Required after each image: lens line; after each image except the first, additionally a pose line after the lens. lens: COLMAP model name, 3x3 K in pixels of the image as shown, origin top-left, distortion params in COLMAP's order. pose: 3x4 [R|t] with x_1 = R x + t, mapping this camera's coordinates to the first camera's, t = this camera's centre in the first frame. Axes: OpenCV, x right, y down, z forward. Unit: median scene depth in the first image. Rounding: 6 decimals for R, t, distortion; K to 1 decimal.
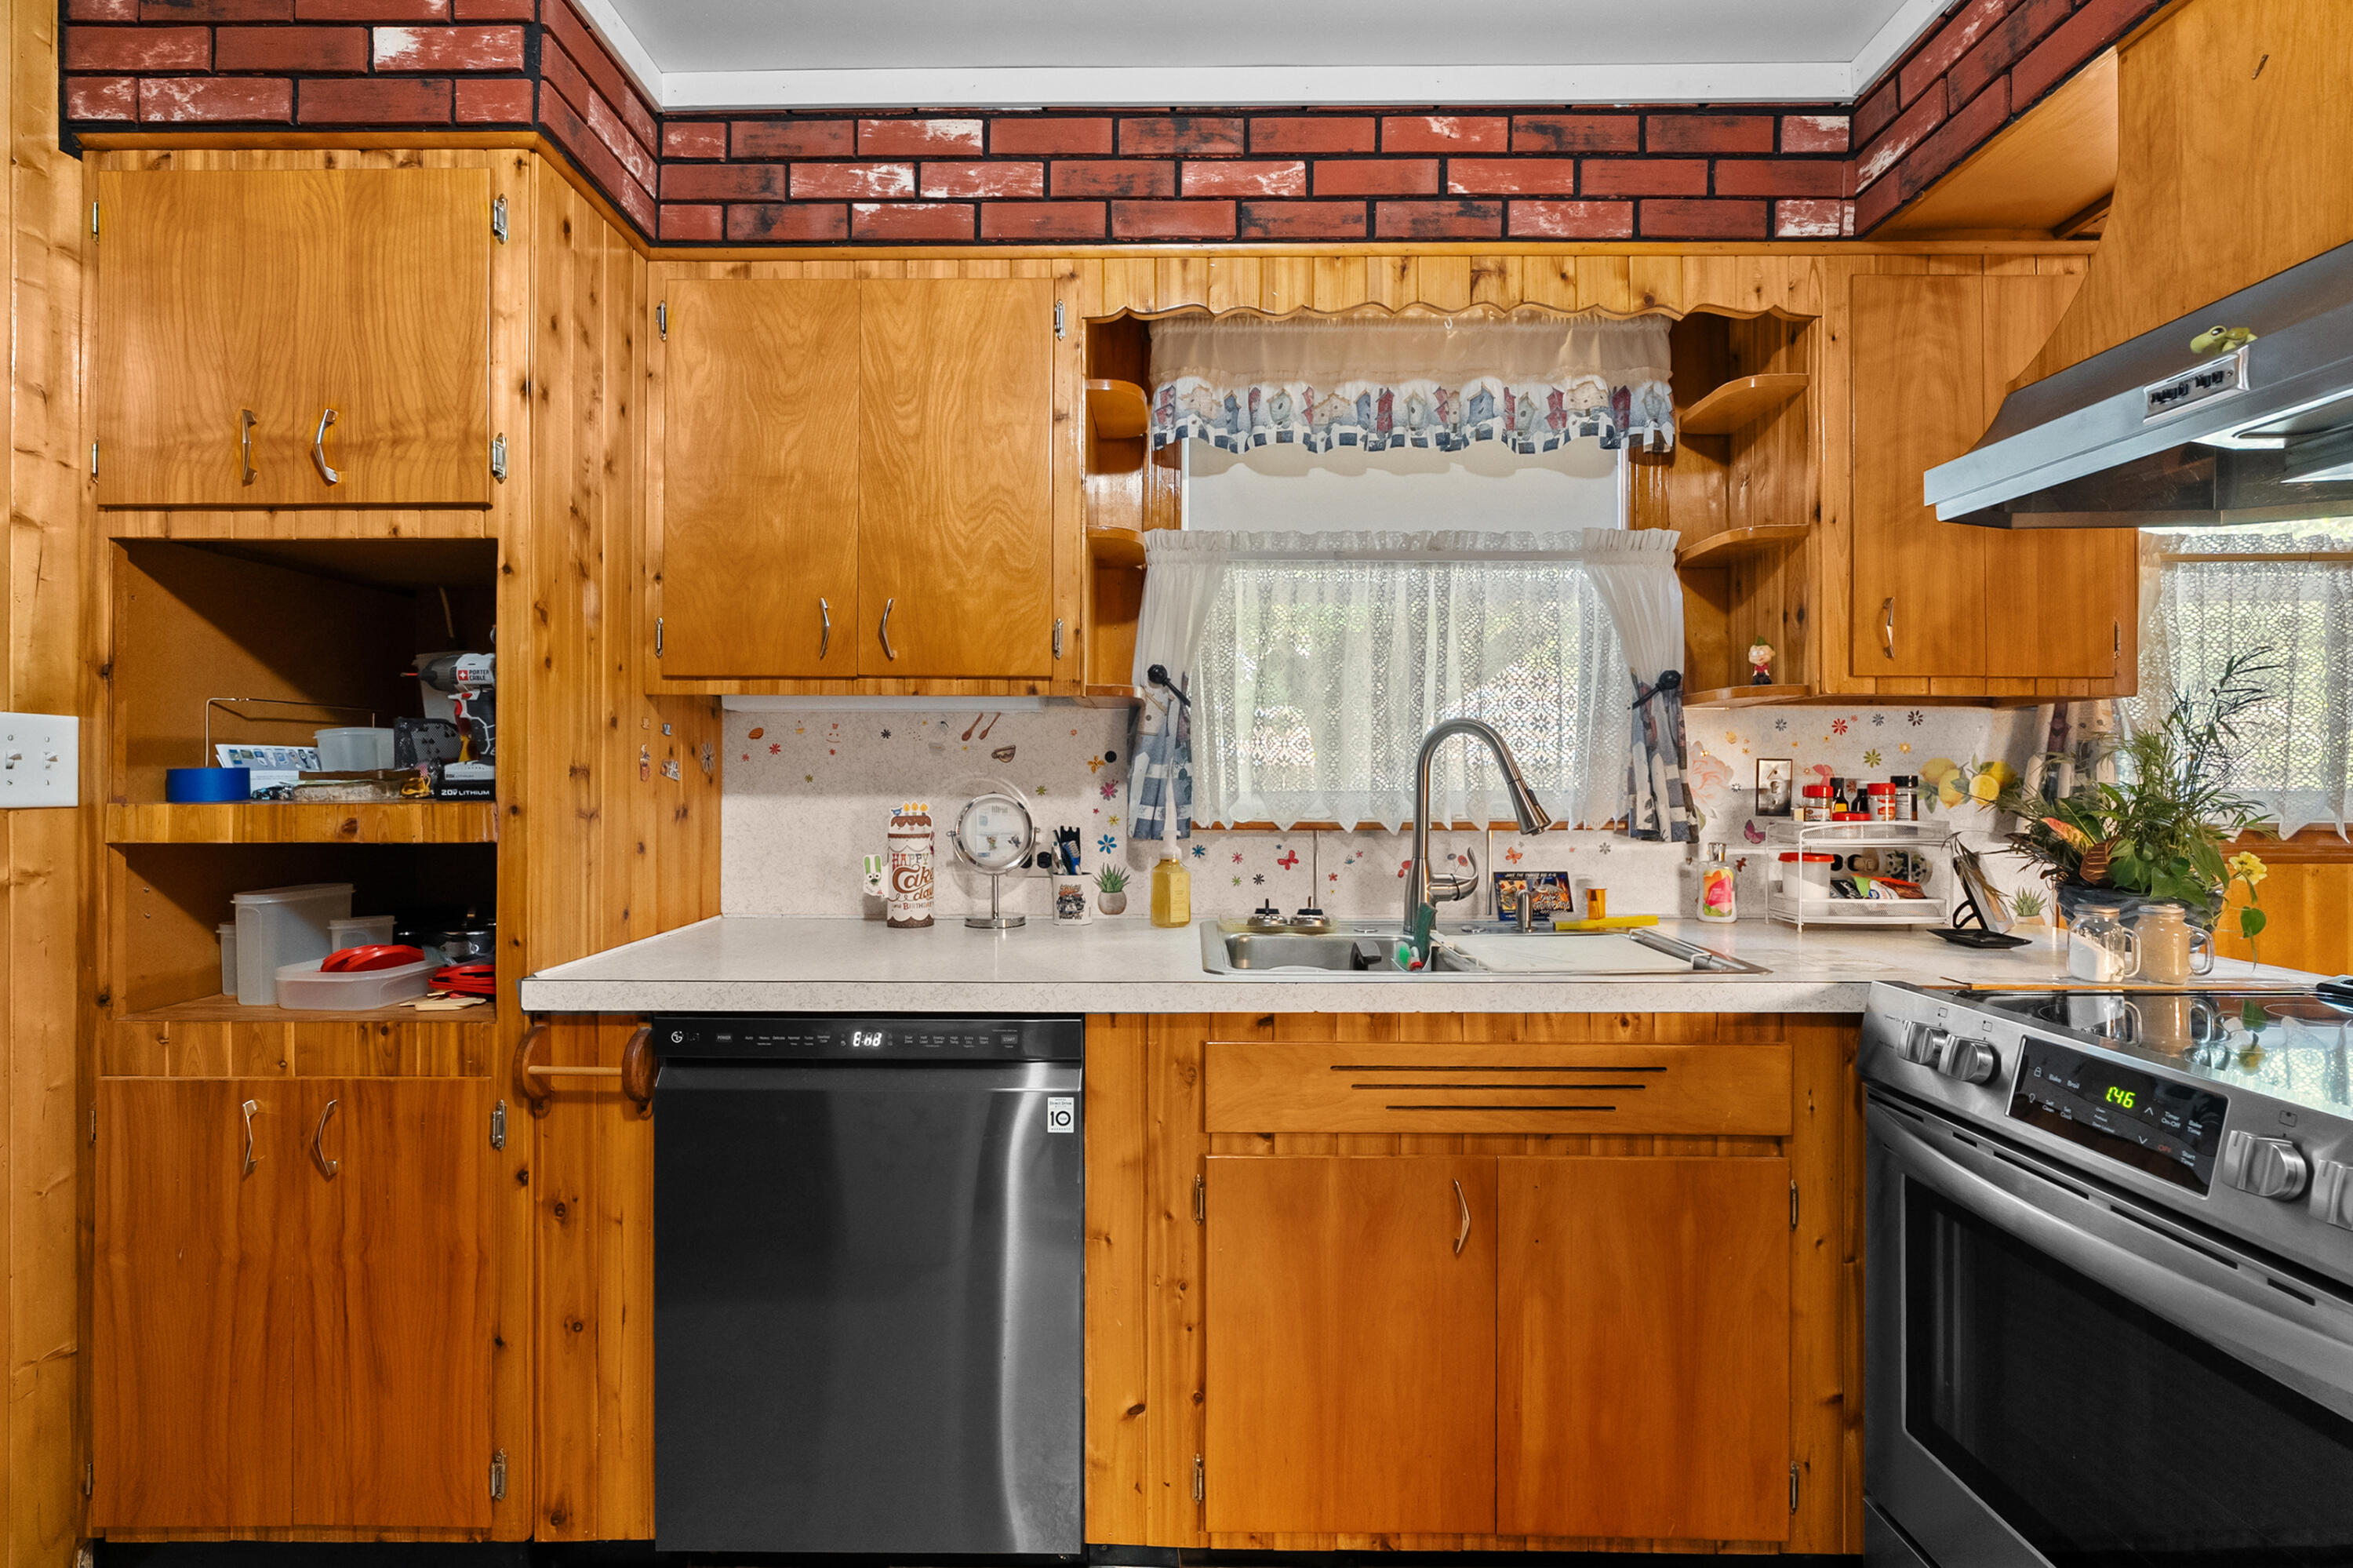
lens RADIAL K [[1069.1, 0, 1172.9], [0, 1069.1, 770.7], [0, 0, 1]] dist [-0.009870, 0.004310]
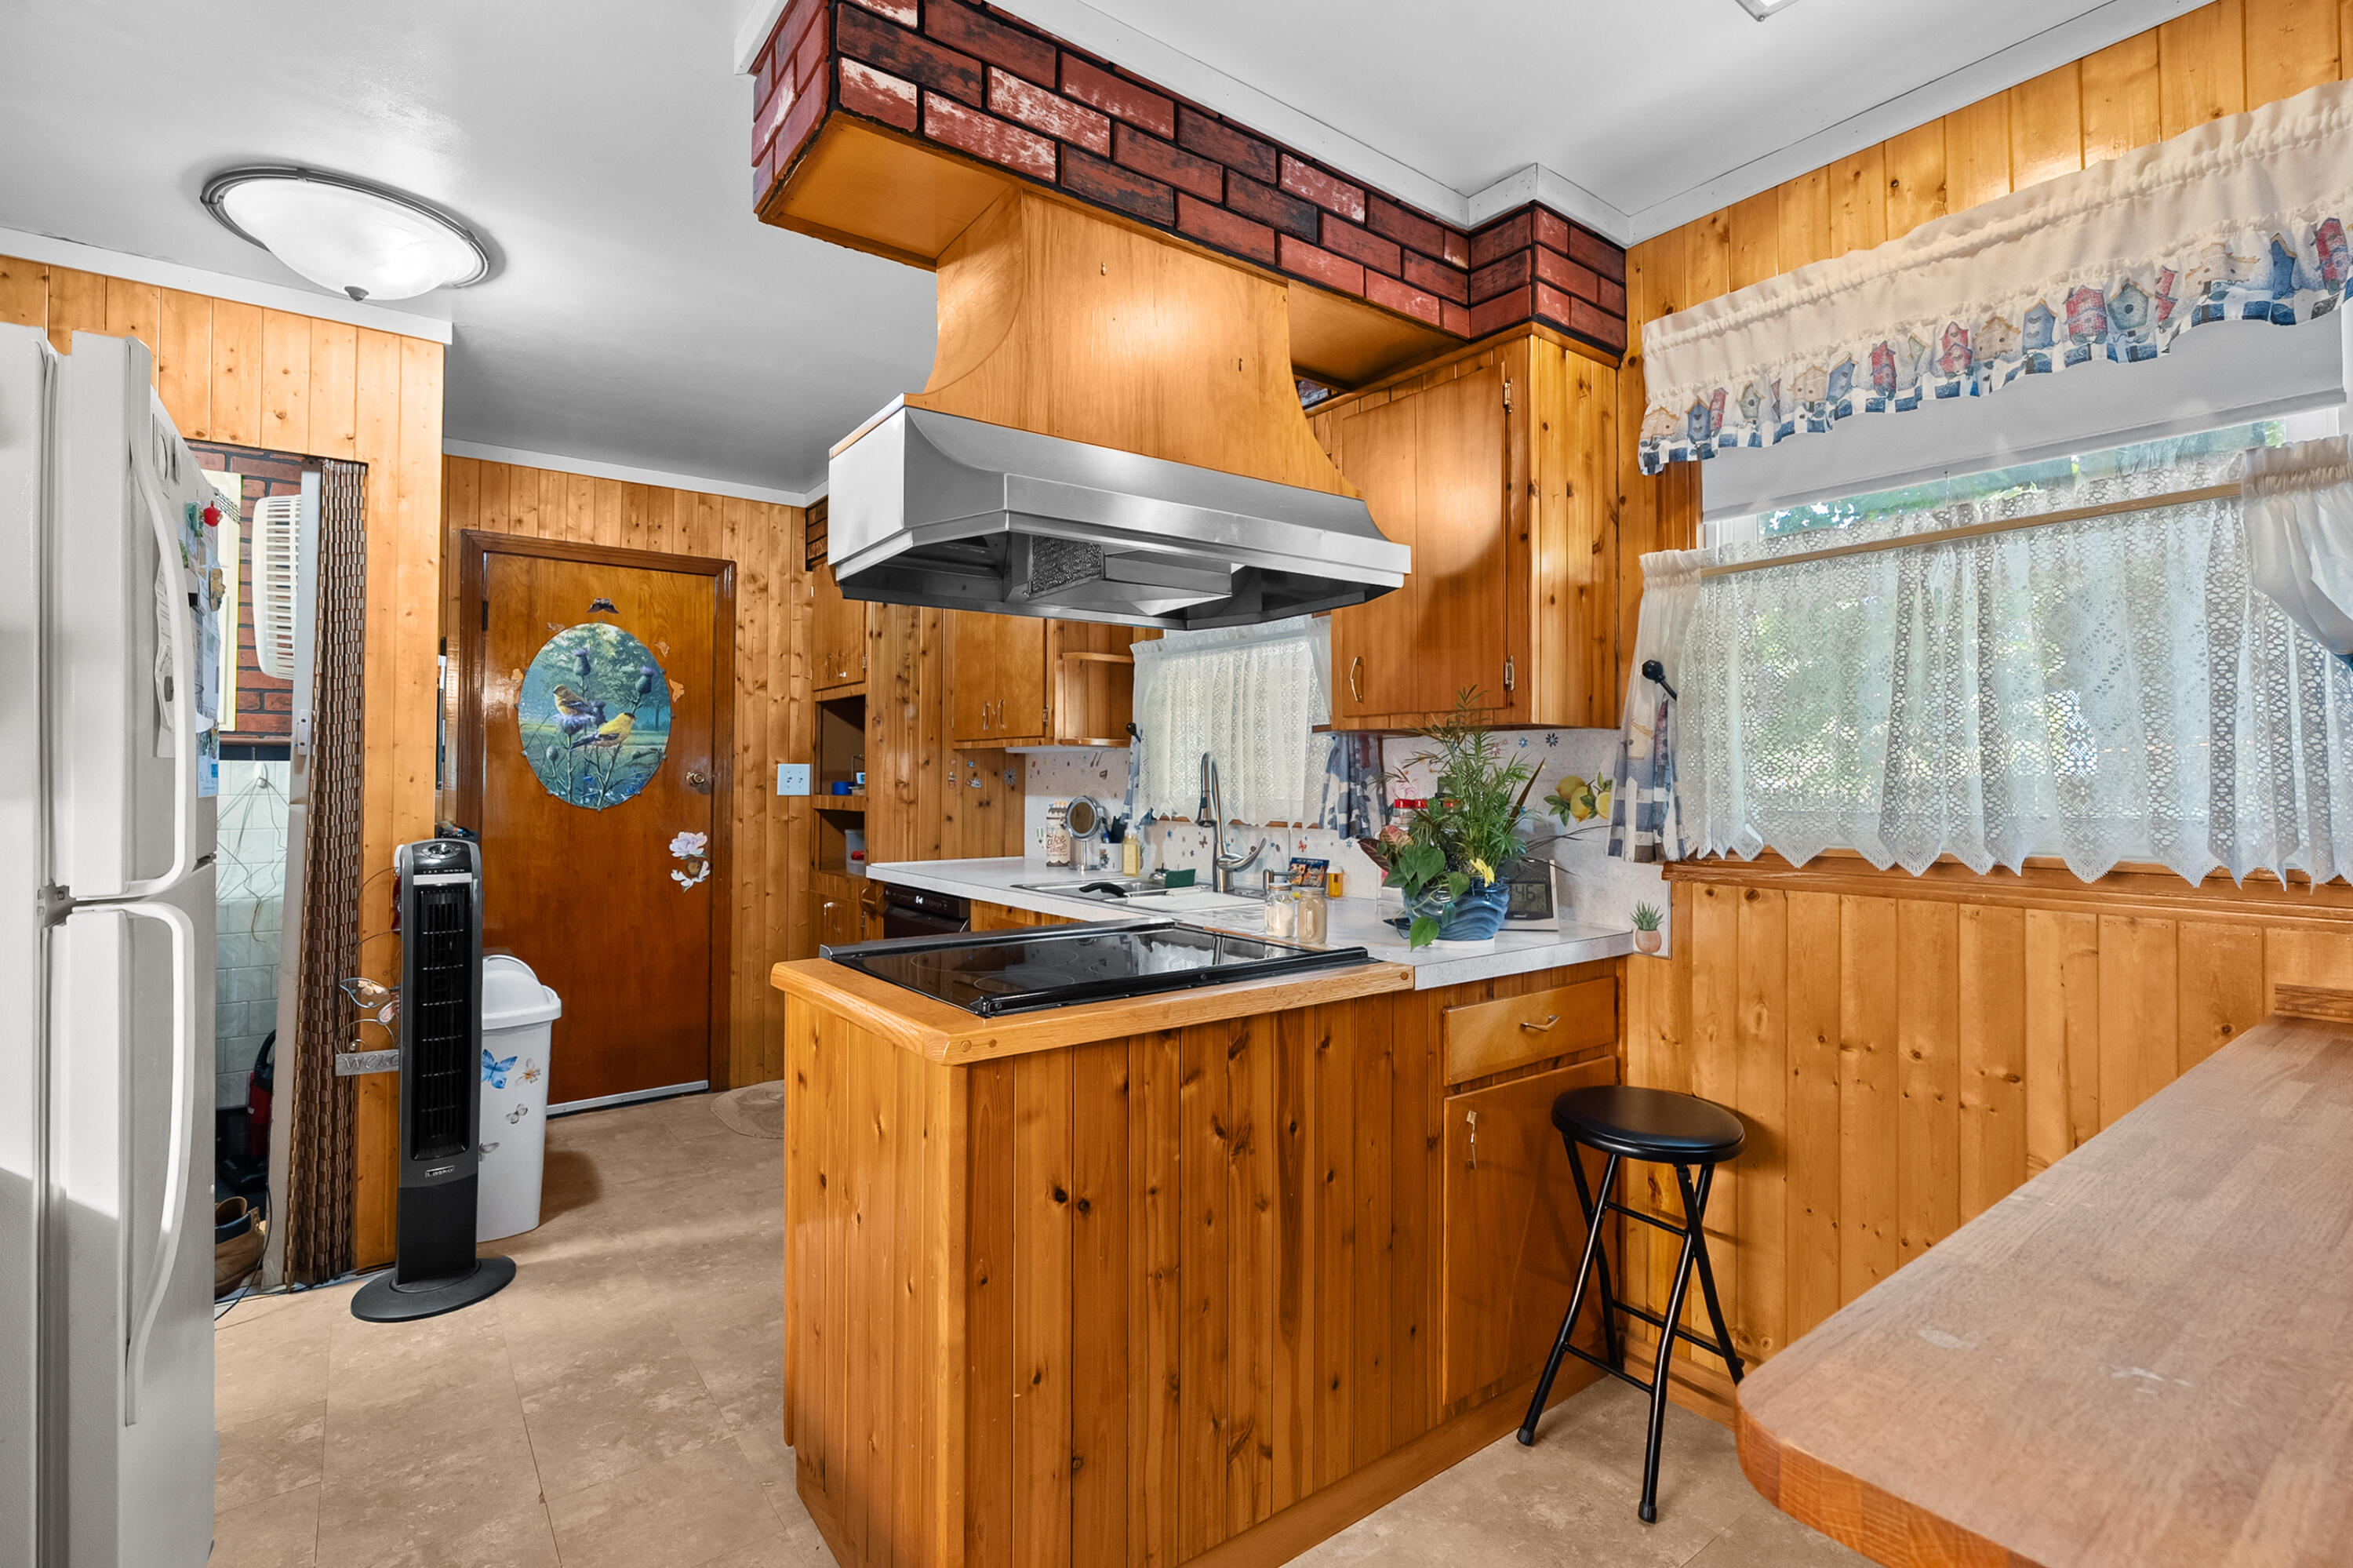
lens RADIAL K [[1069.1, 0, 1165.1], [0, 1069.1, 771.0], [0, 0, 1]] dist [-0.009870, 0.004310]
pose [[0.607492, -0.005575, -0.794307, 1.723830], [-0.001519, 0.999965, -0.008180, -0.009599], [0.794325, 0.006176, 0.607462, 0.004081]]
